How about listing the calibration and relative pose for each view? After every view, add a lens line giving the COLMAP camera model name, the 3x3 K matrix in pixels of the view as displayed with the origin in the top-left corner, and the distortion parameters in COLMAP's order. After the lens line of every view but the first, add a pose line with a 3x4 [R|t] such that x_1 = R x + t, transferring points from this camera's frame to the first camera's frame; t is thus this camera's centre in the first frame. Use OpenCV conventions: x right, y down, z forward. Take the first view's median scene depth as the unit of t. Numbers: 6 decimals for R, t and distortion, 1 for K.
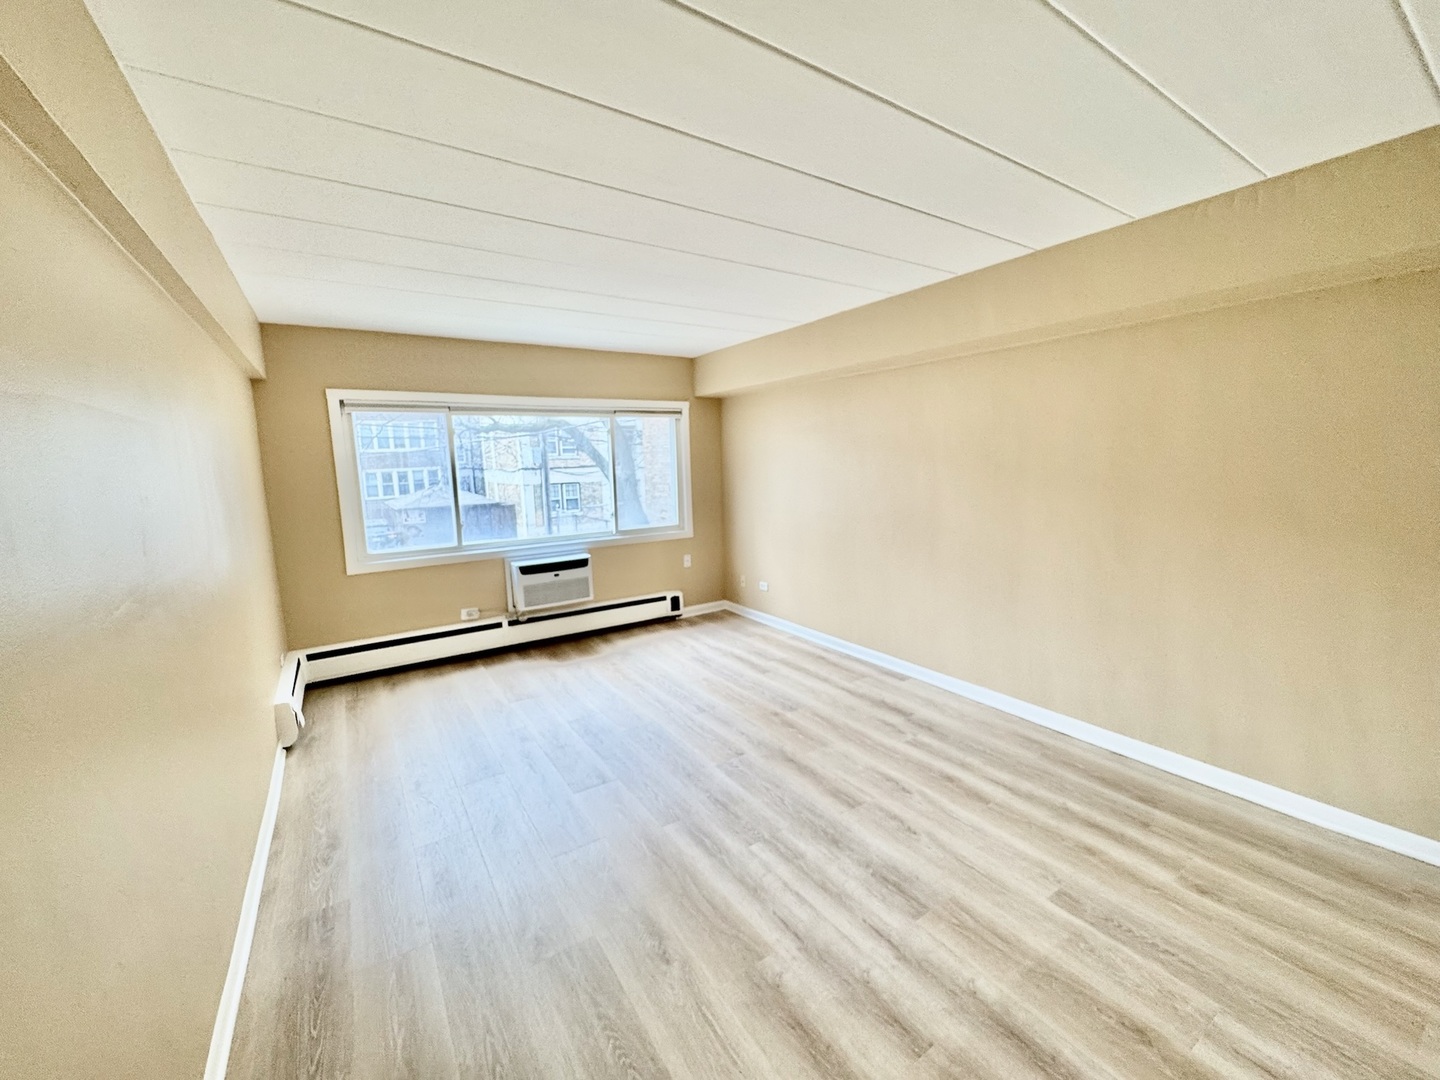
lens RADIAL K [[576.0, 0, 718.2], [0, 576.0, 540.2], [0, 0, 1]] dist [-0.002333, -0.000215]
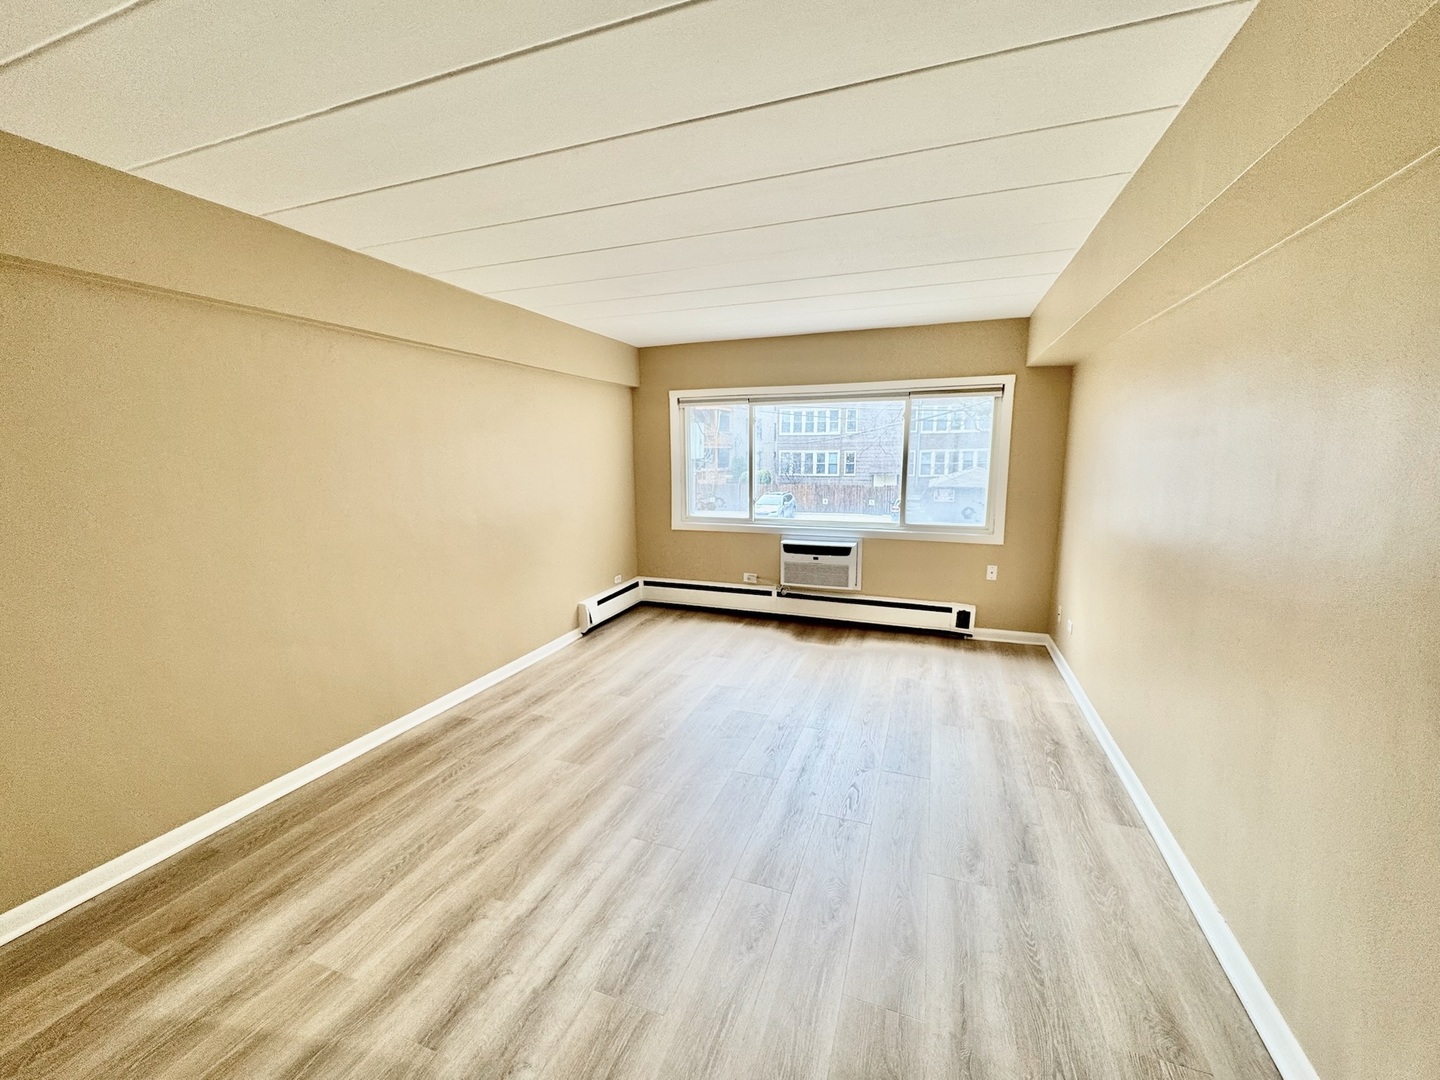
lens RADIAL K [[572.6, 0, 718.0], [0, 572.6, 539.7], [0, 0, 1]] dist [-0.003343, -0.000041]
pose [[0.589206, 0.146849, -0.794526, 0.502636], [-0.120819, 0.988302, 0.093066, -0.055174], [0.798899, 0.041159, 0.600056, 0.291430]]
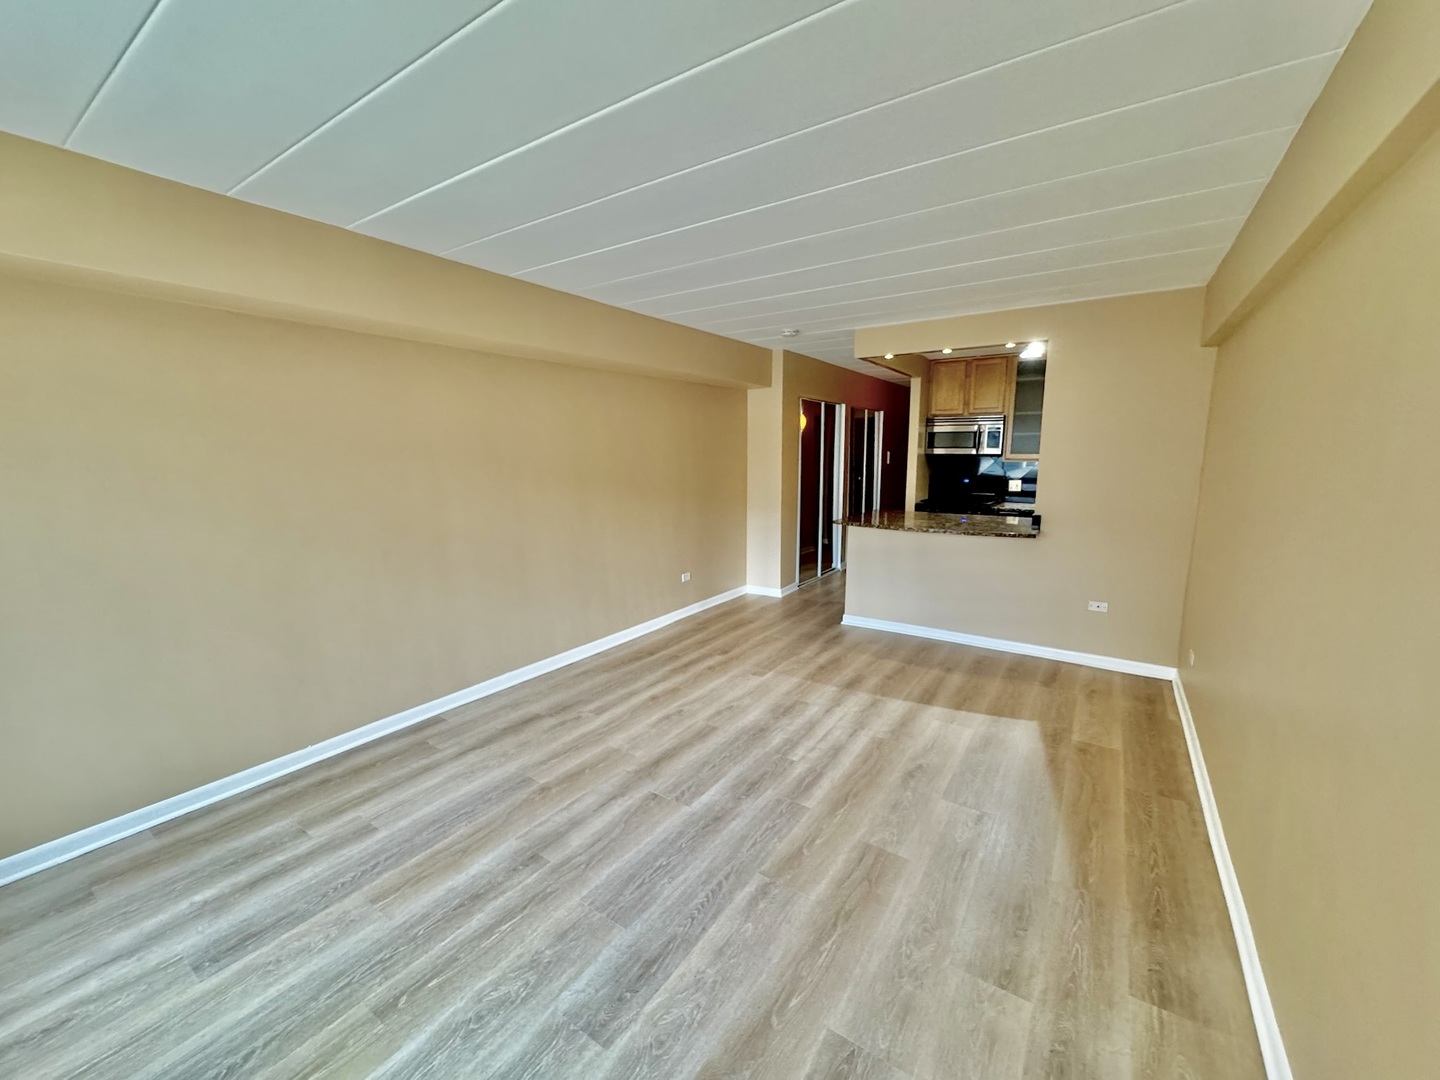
lens RADIAL K [[576.0, 0, 718.2], [0, 576.0, 540.2], [0, 0, 1]] dist [-0.002333, -0.000215]
pose [[-0.383855, -0.115120, 0.916189, -0.565725], [0.141908, 0.973057, 0.181720, -0.106229], [-0.912424, 0.199769, -0.357176, 0.880564]]
